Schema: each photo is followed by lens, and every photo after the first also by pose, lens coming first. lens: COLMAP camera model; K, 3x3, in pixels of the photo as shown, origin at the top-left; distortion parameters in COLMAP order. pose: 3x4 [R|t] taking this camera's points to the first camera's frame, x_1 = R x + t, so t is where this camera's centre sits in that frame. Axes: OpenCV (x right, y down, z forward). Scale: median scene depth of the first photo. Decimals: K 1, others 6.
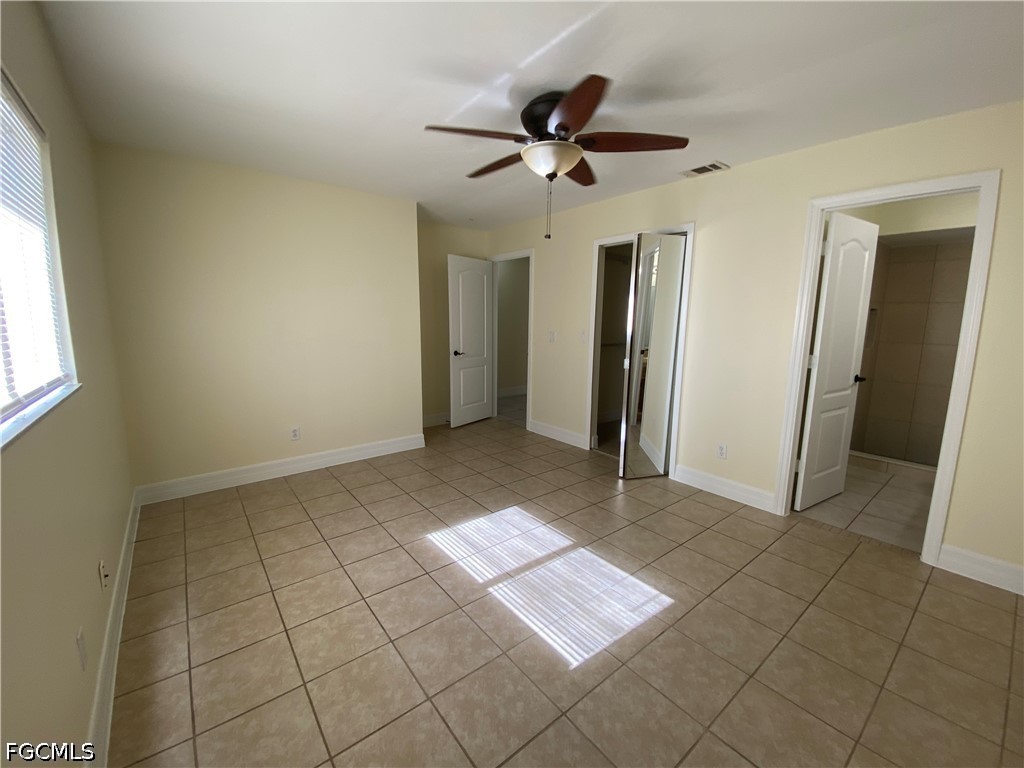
lens RADIAL K [[415.7, 0, 513.0], [0, 415.7, 383.0], [0, 0, 1]] dist [0.018405, -0.020568]
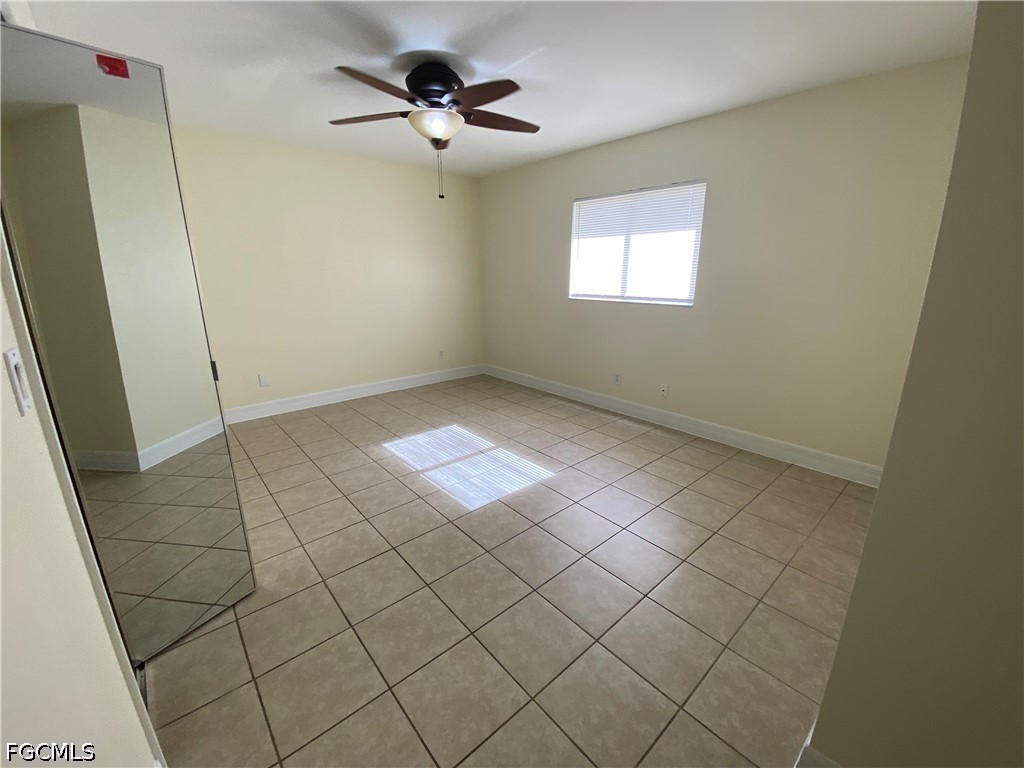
lens RADIAL K [[415.7, 0, 513.0], [0, 415.7, 383.0], [0, 0, 1]] dist [0.018405, -0.020568]
pose [[-0.998996, 0.000762, -0.044786, -0.051854], [-0.017333, 0.915385, 0.402206, -0.339390], [0.041302, 0.402579, -0.914453, 2.189470]]
